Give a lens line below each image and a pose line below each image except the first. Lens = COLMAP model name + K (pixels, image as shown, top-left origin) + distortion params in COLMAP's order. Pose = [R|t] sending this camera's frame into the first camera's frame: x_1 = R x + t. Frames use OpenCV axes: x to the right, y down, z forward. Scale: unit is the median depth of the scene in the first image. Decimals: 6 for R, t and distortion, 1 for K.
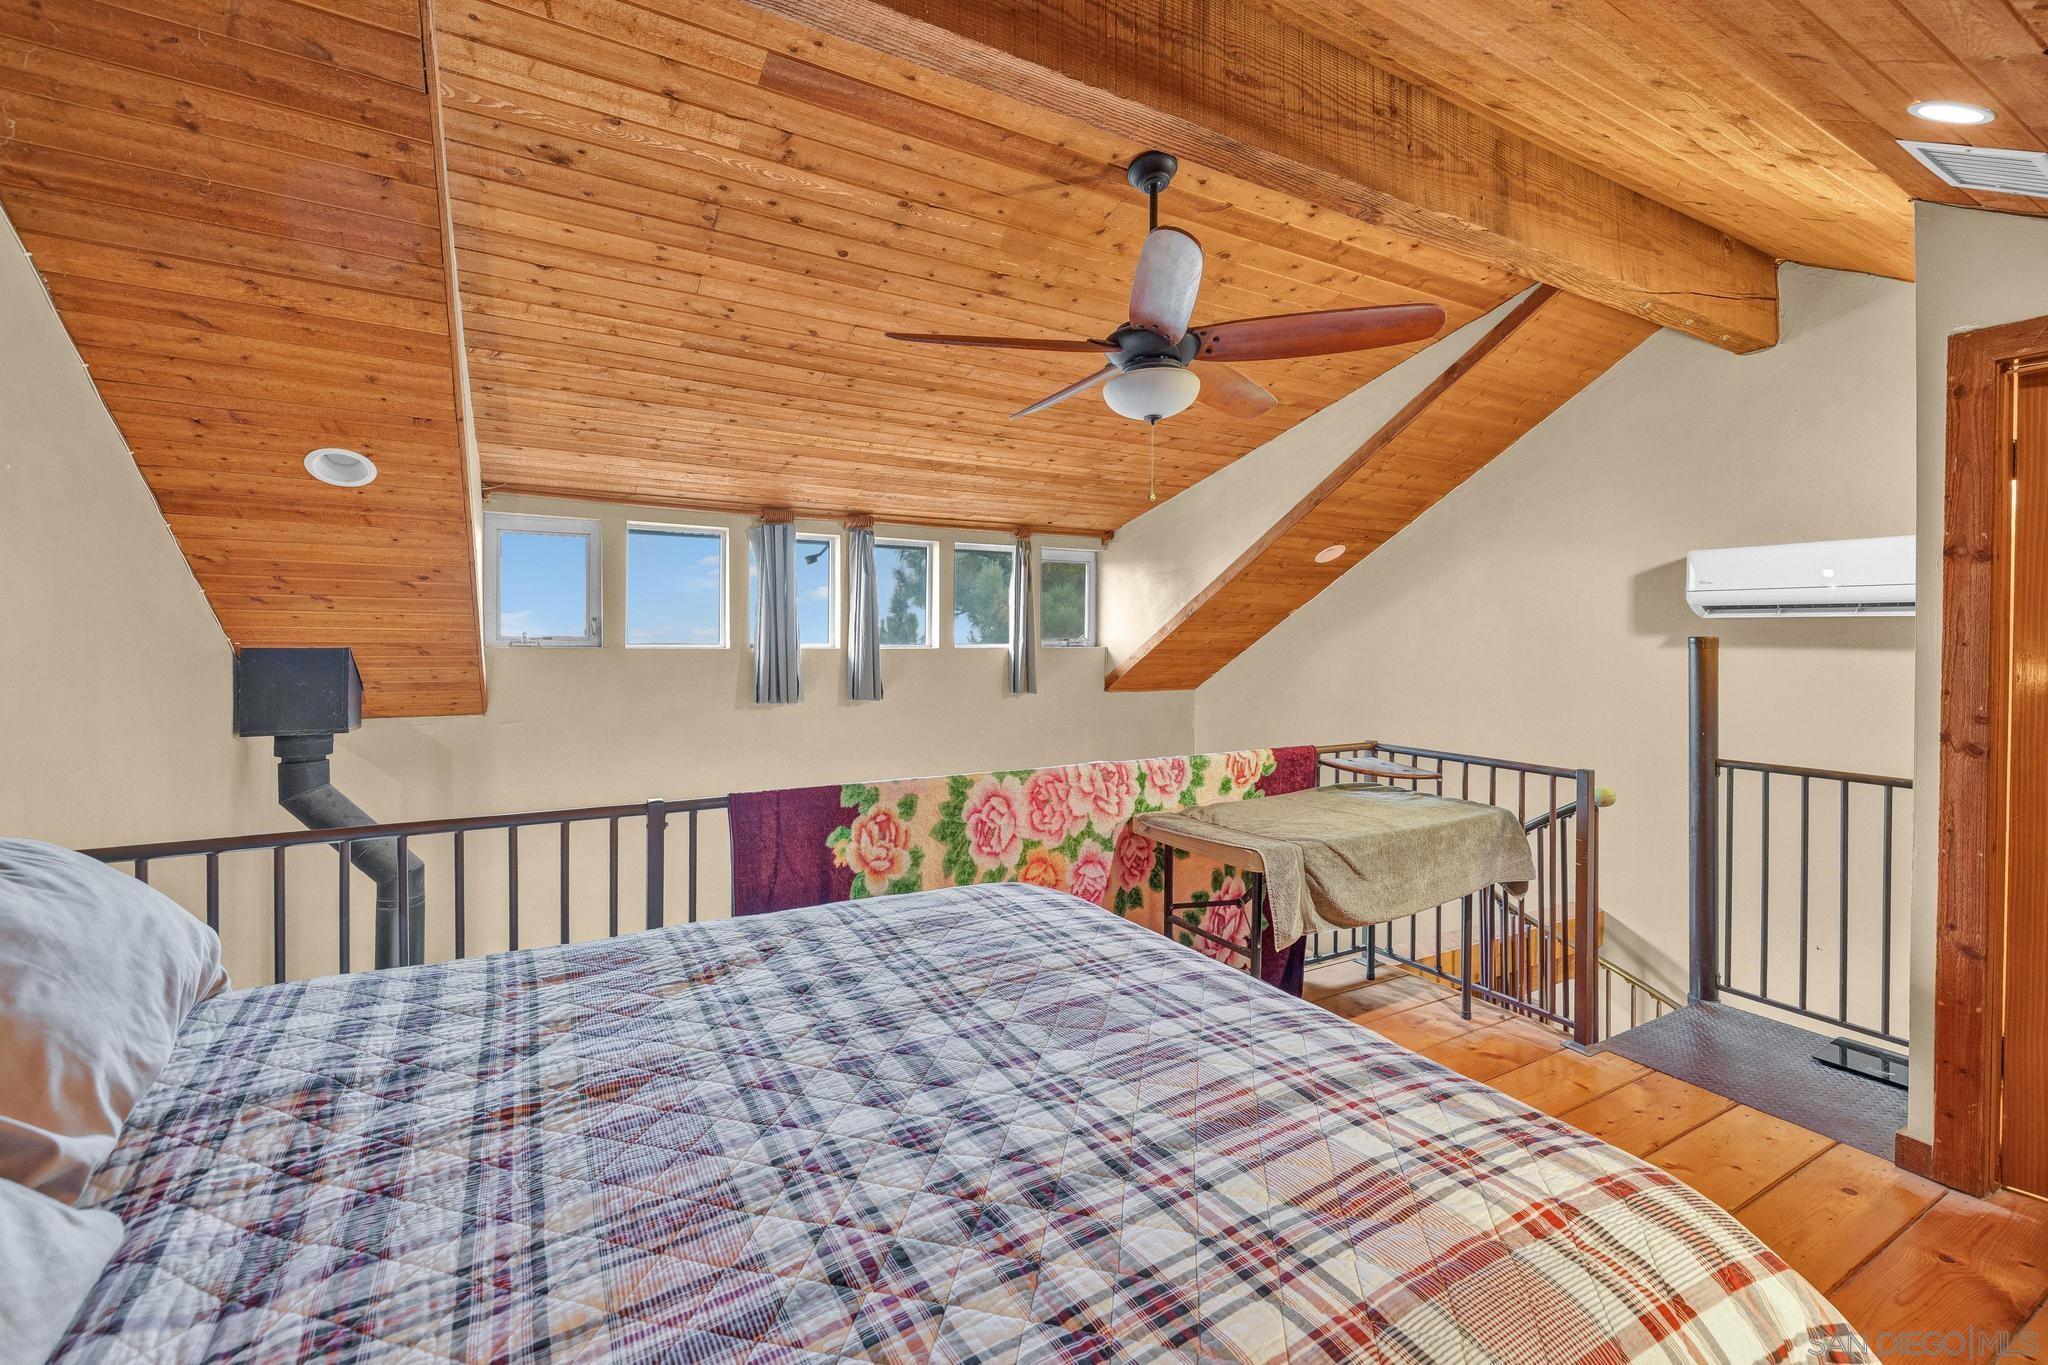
lens RADIAL K [[866.7, 0, 1025.5], [0, 866.7, 671.1], [0, 0, 1]] dist [0.002041, 0.000648]
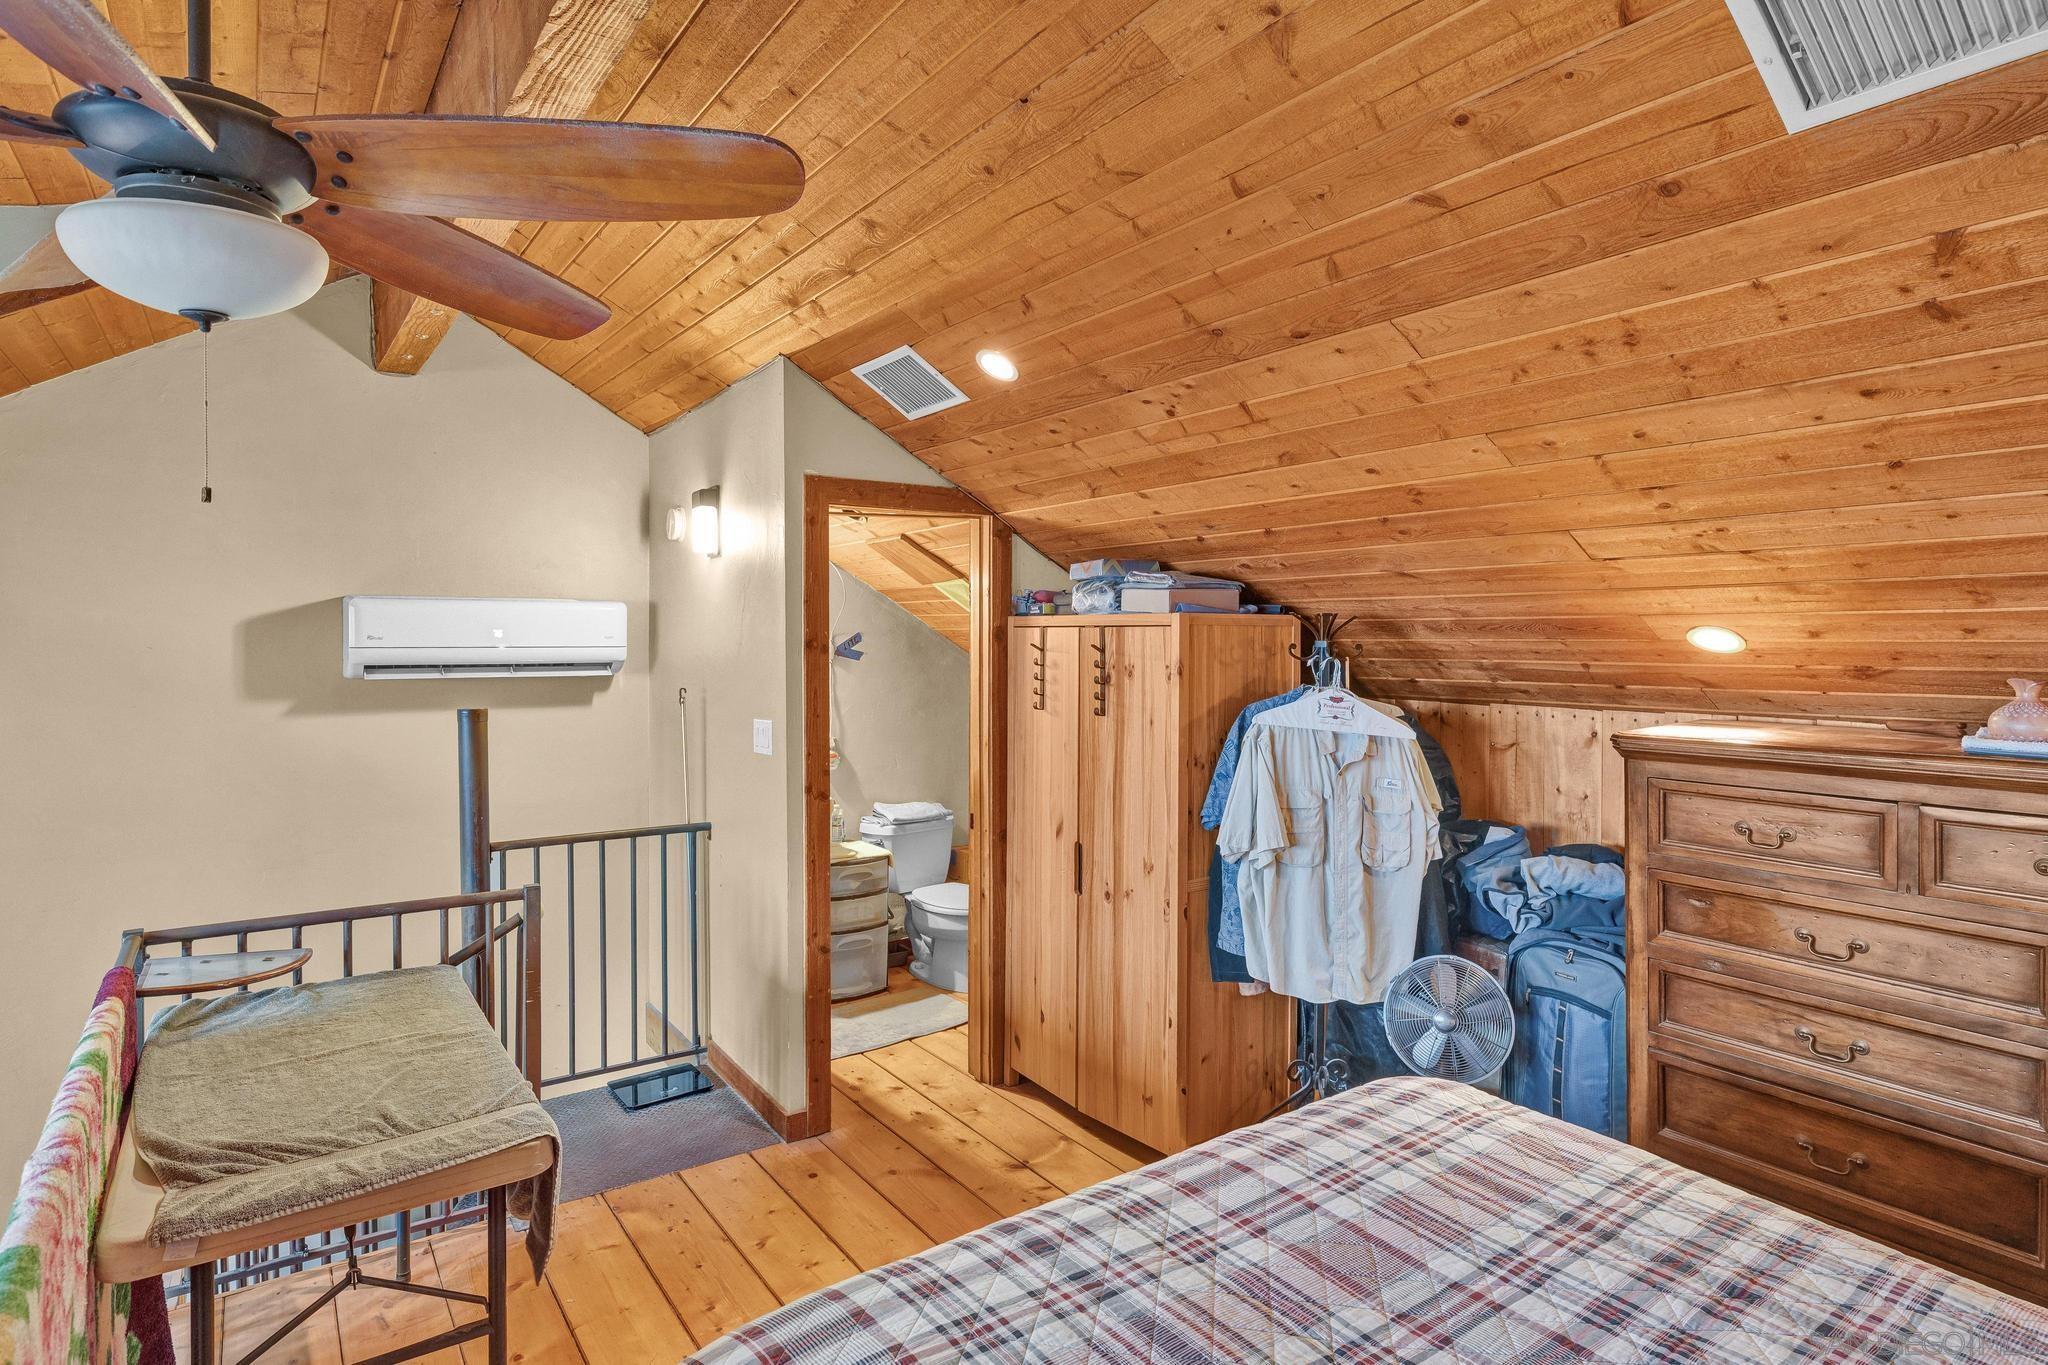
lens RADIAL K [[1116.7, 0, 1024.0], [0, 1116.7, 682.5], [0, 0, 1]] dist [-0.000823, 0.000751]
pose [[-0.087413, -0.046563, 0.995083, -0.579971], [0.044849, 0.997710, 0.050626, -0.146165], [-0.995162, 0.049054, -0.085124, 0.804454]]
